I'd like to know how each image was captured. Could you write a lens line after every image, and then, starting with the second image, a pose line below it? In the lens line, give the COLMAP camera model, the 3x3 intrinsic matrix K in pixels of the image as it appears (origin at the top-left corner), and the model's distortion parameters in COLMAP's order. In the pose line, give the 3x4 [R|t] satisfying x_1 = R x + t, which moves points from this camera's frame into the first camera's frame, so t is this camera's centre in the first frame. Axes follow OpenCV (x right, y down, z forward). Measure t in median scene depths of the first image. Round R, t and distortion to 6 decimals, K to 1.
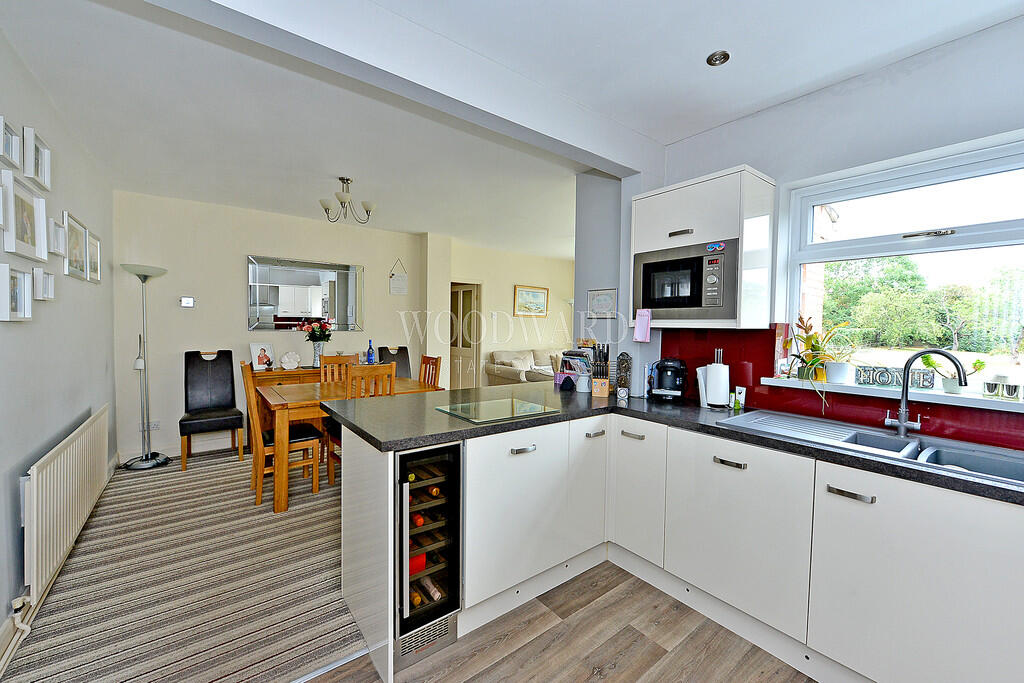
lens RADIAL K [[406.4, 0, 514.3], [0, 406.4, 339.9], [0, 0, 1]] dist [-0.006274, -0.000097]
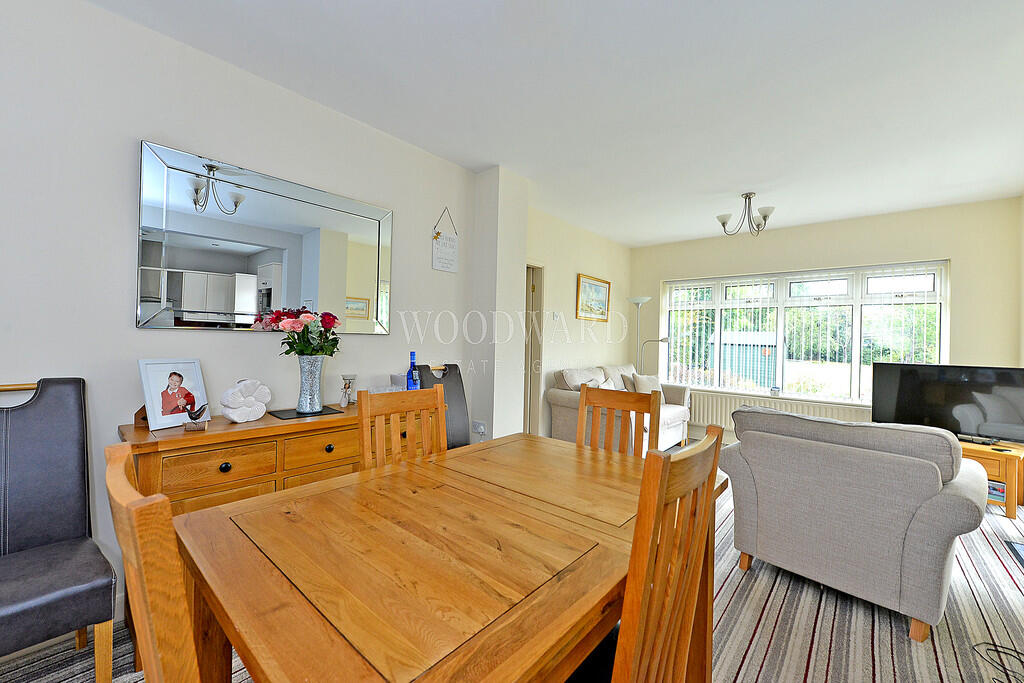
lens RADIAL K [[406.4, 0, 514.3], [0, 406.4, 339.9], [0, 0, 1]] dist [-0.006274, -0.000097]
pose [[0.981534, 0.006408, 0.191182, -0.303810], [0.000228, 0.999399, -0.034668, 0.002185], [-0.191290, 0.034072, 0.980942, 0.447480]]
